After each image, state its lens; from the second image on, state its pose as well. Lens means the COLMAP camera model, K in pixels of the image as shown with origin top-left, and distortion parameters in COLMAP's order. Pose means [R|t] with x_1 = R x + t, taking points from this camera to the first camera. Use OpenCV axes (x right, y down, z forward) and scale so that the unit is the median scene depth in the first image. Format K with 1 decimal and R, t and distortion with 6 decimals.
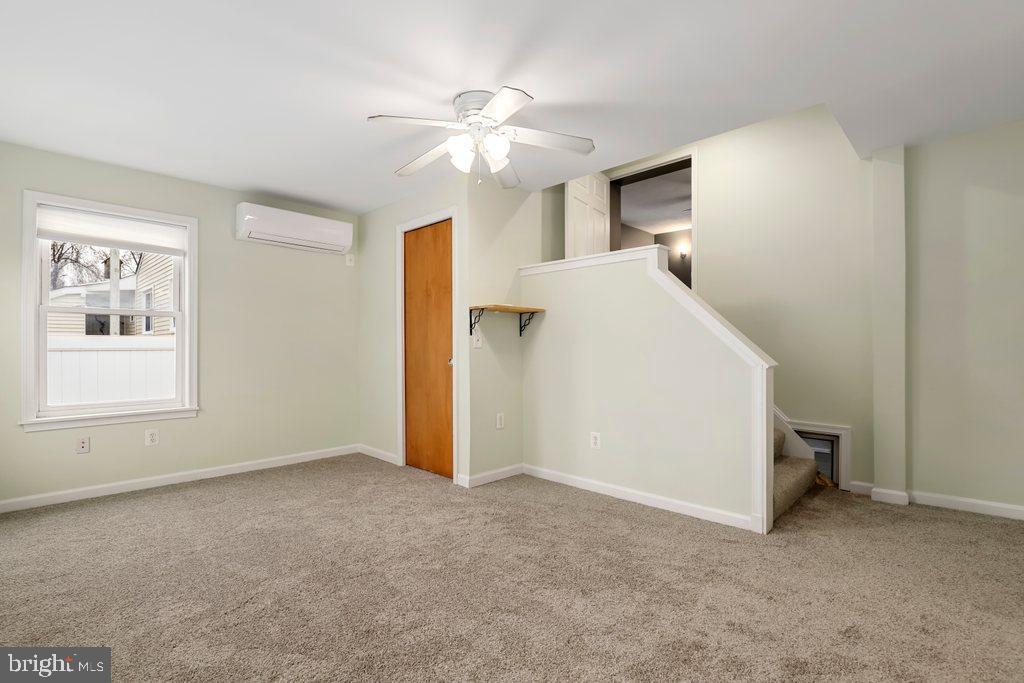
lens RADIAL K [[473.6, 0, 494.2], [0, 473.6, 351.1], [0, 0, 1]] dist [-0.000188, 0.000005]
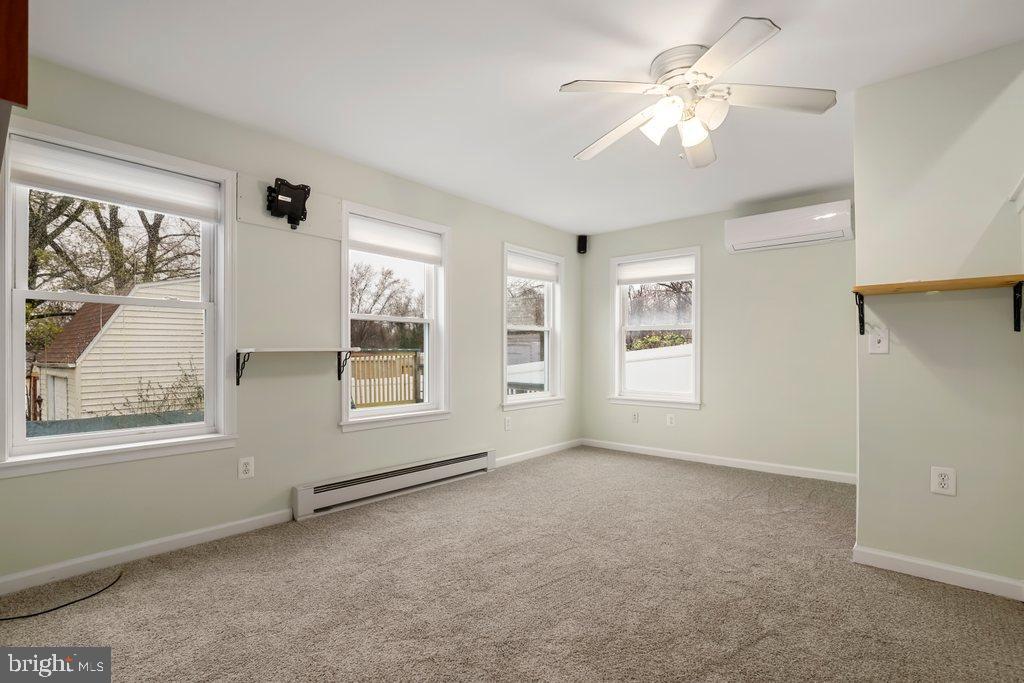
lens RADIAL K [[473.2, 0, 515.2], [0, 473.2, 358.4], [0, 0, 1]] dist [-0.017218, 0.000227]
pose [[0.079023, 0.013641, -0.996779, 0.566808], [-0.002963, 0.999905, 0.013449, -0.007690], [0.996868, 0.001891, 0.079055, 0.465535]]
